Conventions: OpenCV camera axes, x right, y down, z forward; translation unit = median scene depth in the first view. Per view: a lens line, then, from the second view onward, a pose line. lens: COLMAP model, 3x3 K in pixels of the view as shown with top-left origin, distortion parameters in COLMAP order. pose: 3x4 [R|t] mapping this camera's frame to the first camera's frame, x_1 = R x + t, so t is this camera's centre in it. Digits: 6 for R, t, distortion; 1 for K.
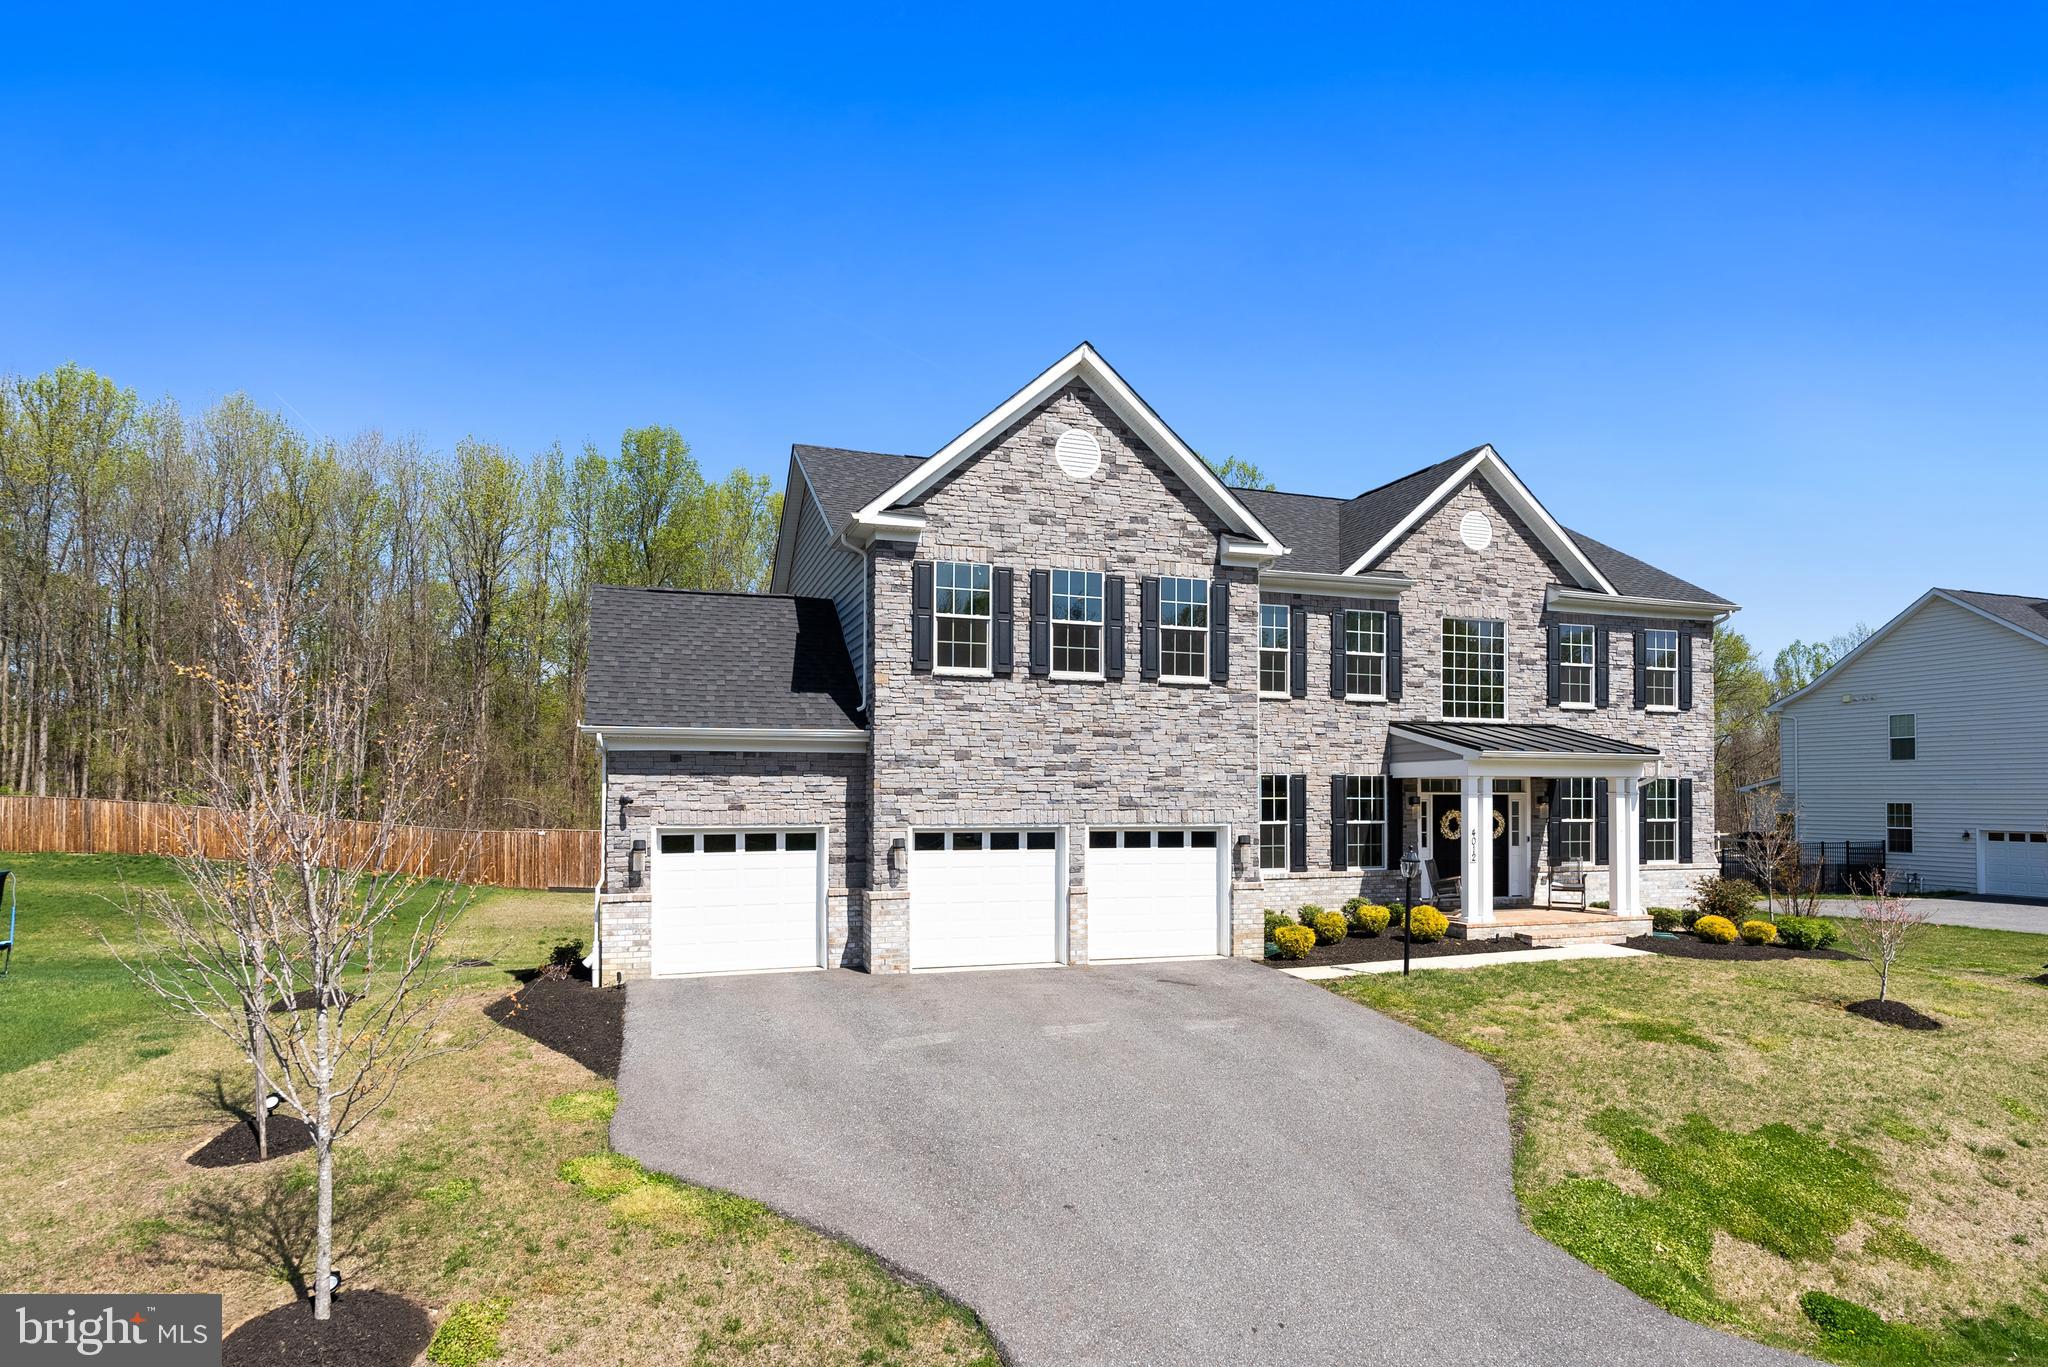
lens RADIAL K [[1099.2, 0, 1011.8], [0, 1099.2, 781.0], [0, 0, 1]] dist [-0.007961, 0.002177]
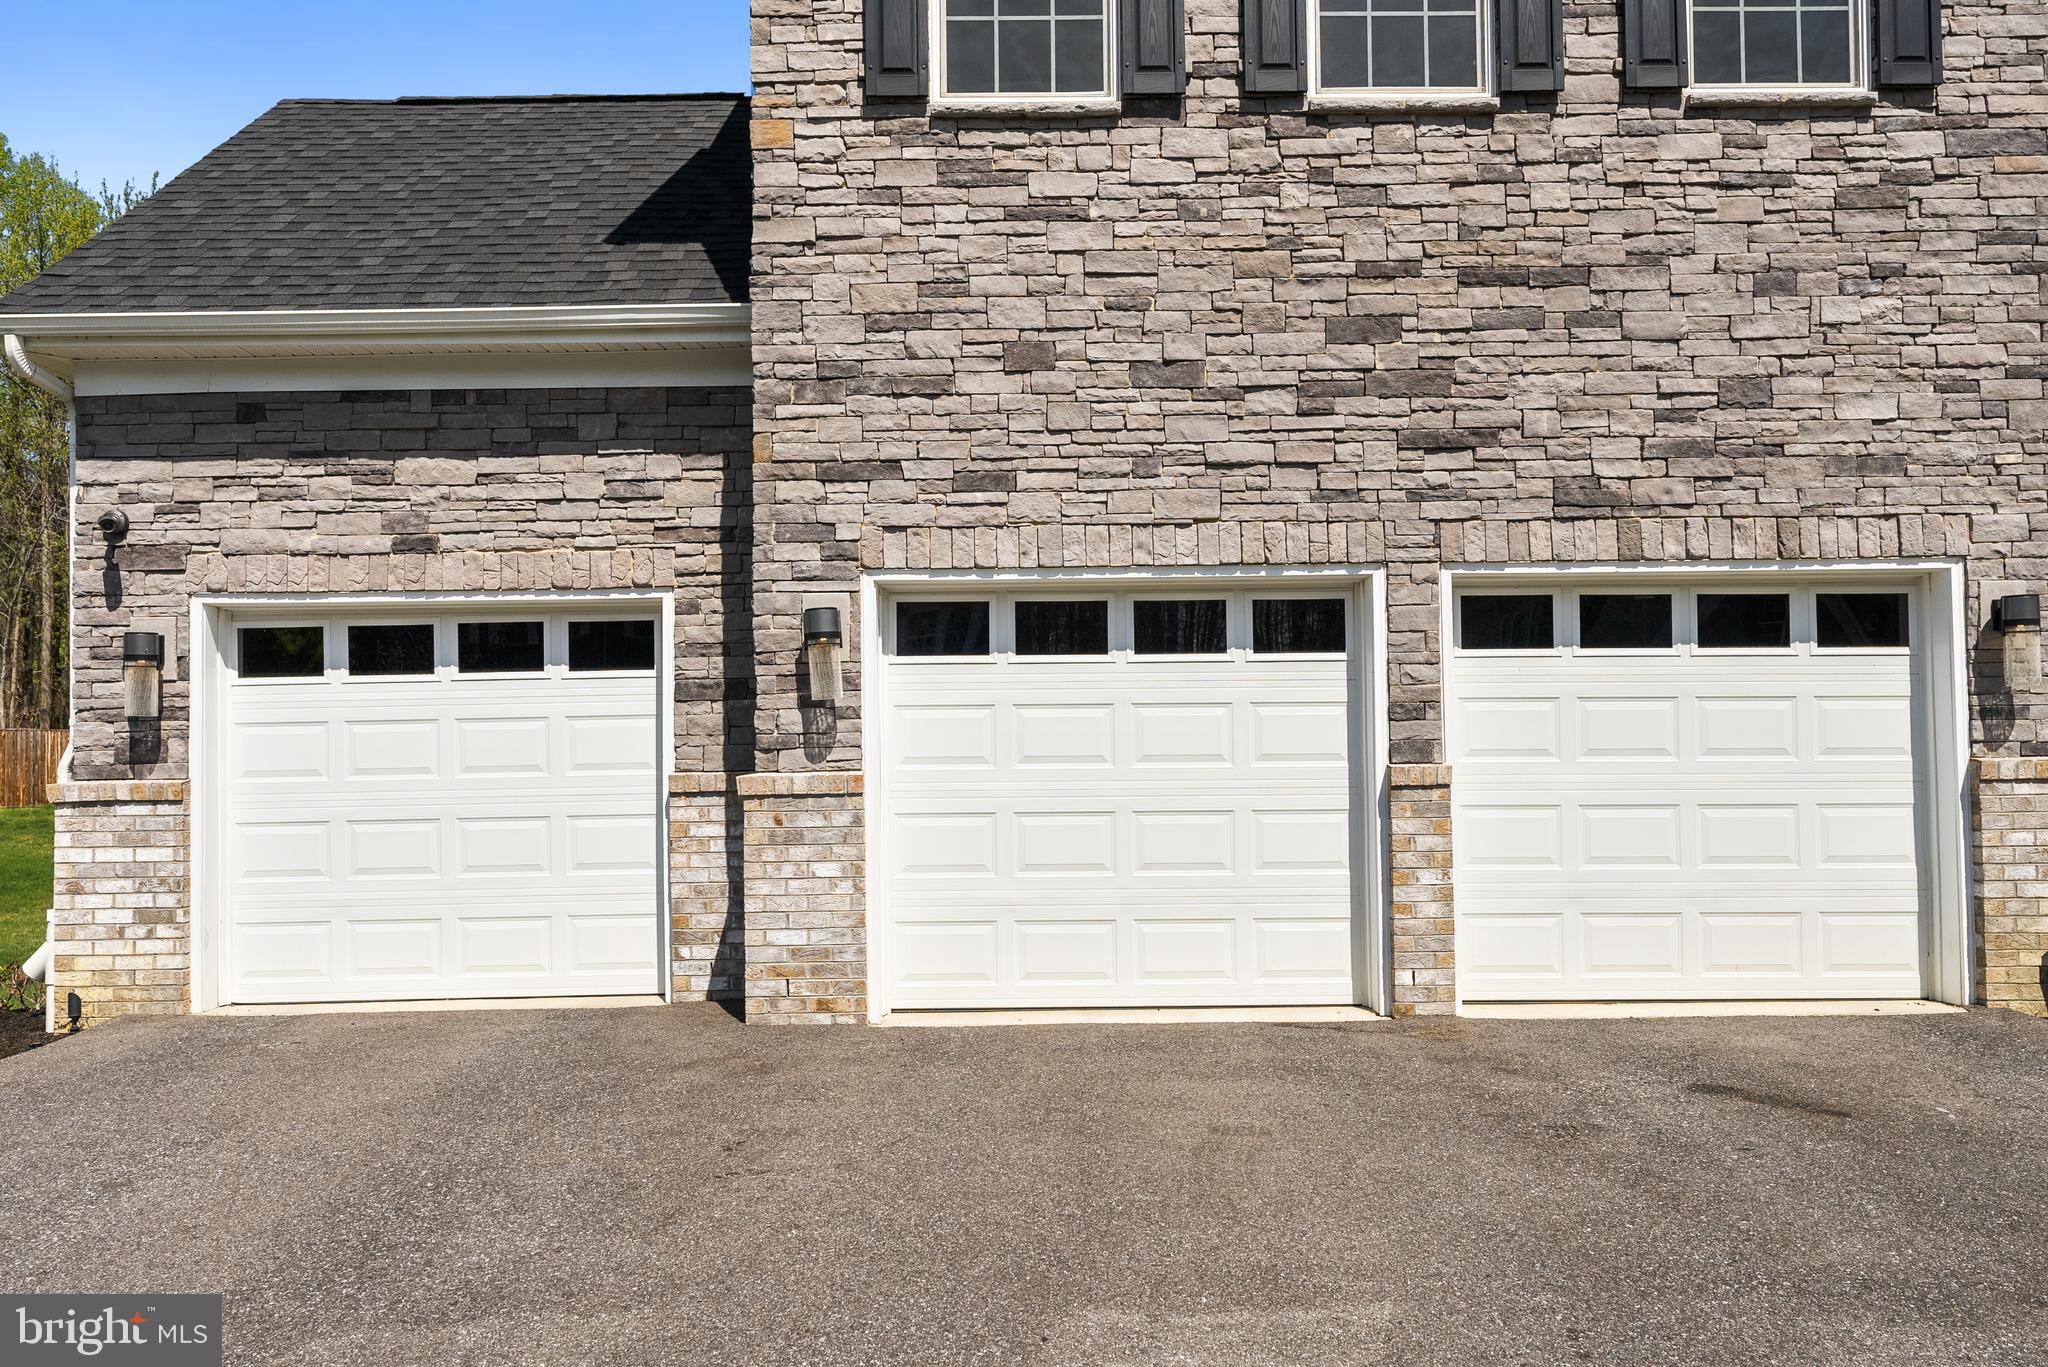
lens RADIAL K [[1576.5, 0, 1019.6], [0, 1576.5, 710.2], [0, 0, 1]] dist [-0.004127, 0.008252]
pose [[0.951758, -0.023107, -0.305977, 0.091862], [0.018915, 0.999682, -0.016658, 0.087745], [0.306265, 0.010067, 0.951893, 0.552411]]
